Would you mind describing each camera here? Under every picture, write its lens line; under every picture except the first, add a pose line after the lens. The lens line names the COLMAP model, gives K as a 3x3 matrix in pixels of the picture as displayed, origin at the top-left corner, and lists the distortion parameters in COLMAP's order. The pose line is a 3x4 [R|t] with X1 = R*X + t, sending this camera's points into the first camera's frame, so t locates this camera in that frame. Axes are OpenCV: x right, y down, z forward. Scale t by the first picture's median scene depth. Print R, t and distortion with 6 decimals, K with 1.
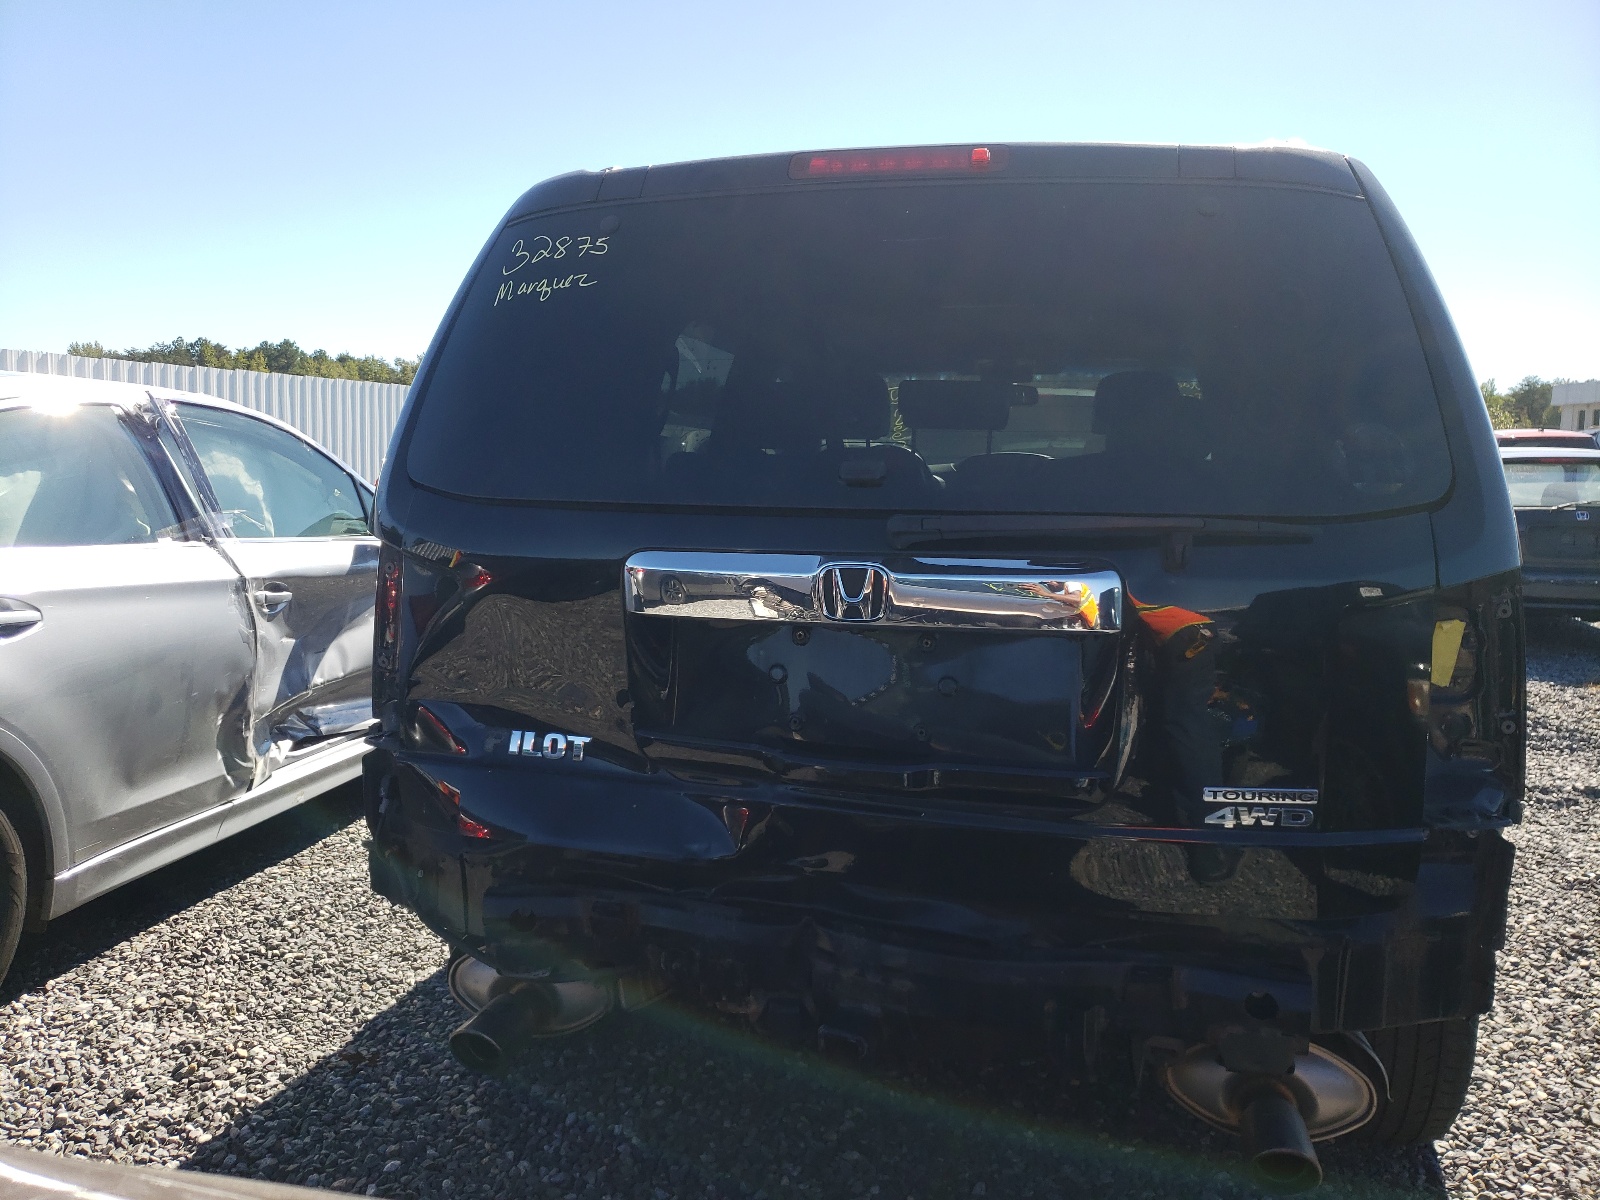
lens RADIAL K [[1384.0, 0, 799.9], [0, 1384.0, 605.2], [0, 0, 1]] dist [0.038274, -0.021466]
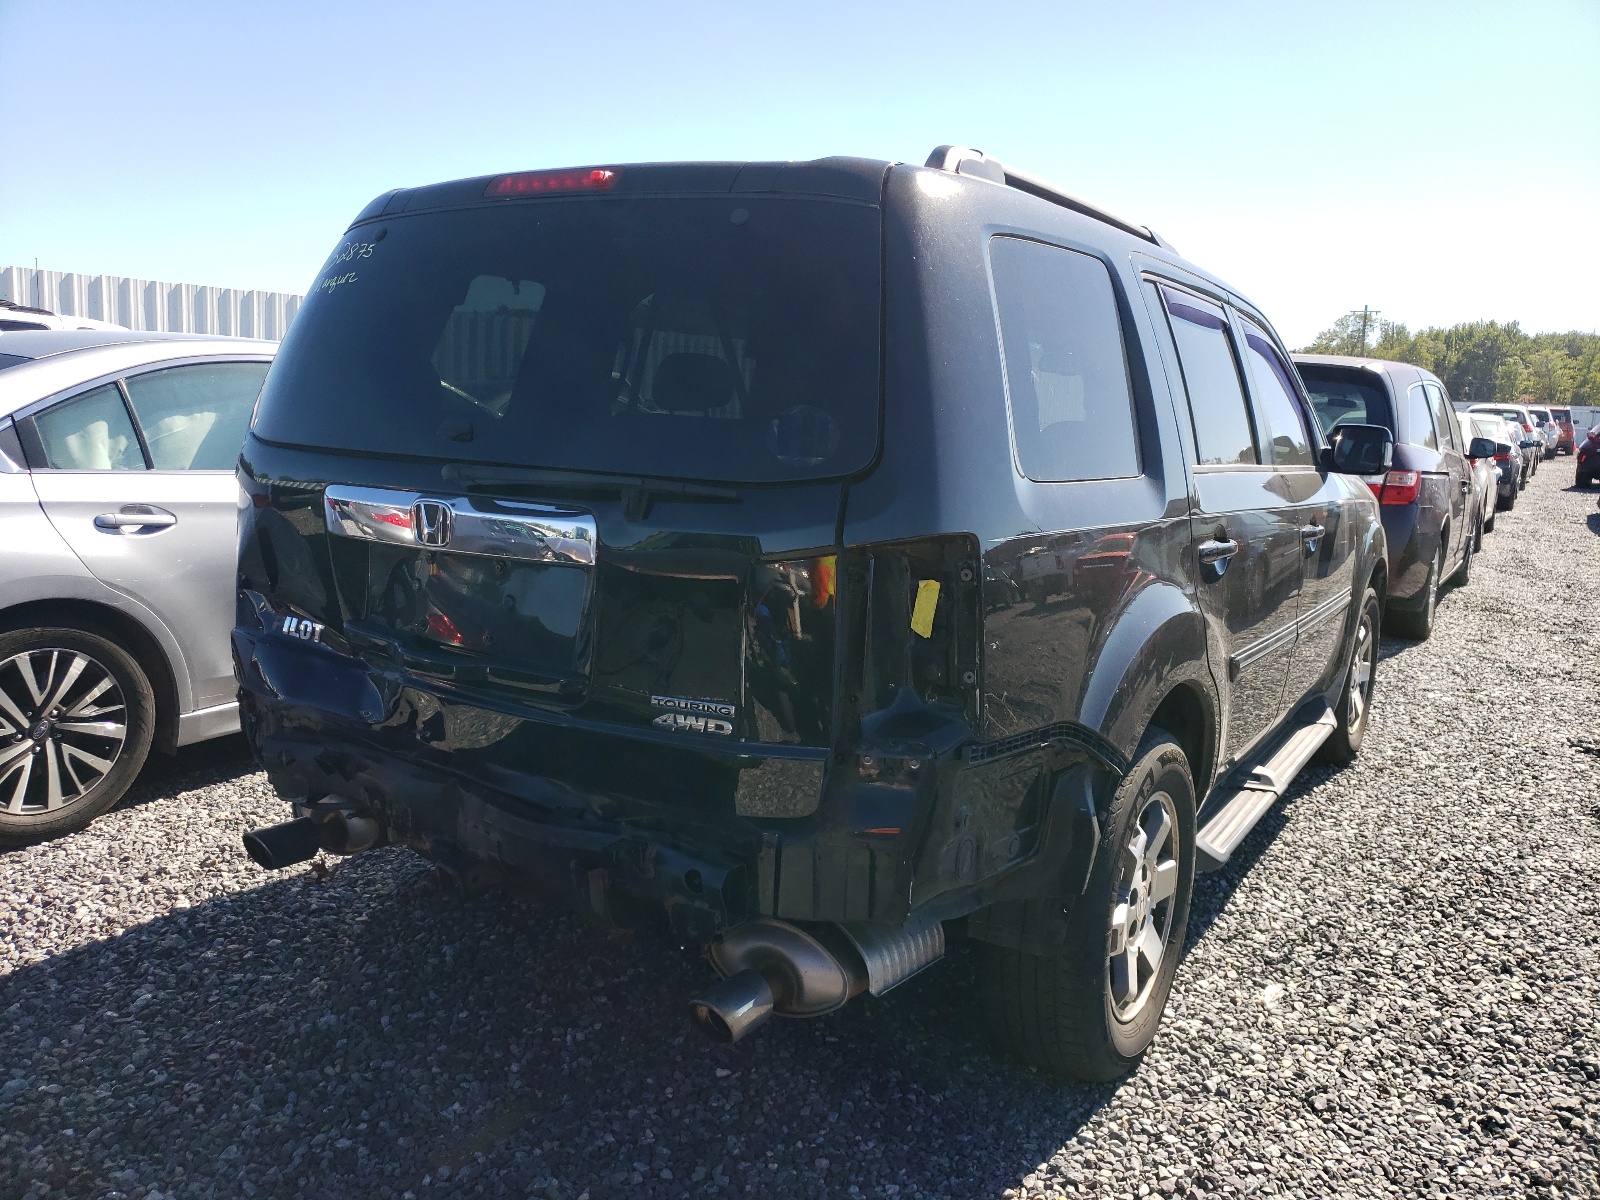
lens RADIAL K [[1384.0, 0, 800.6], [0, 1384.0, 595.3], [0, 0, 1]] dist [0.038274, -0.021466]
pose [[0.939835, 0.075200, -0.333250, 0.704728], [-0.068411, 0.997141, 0.032077, -0.006328], [0.334709, -0.007349, 0.942293, -0.096103]]
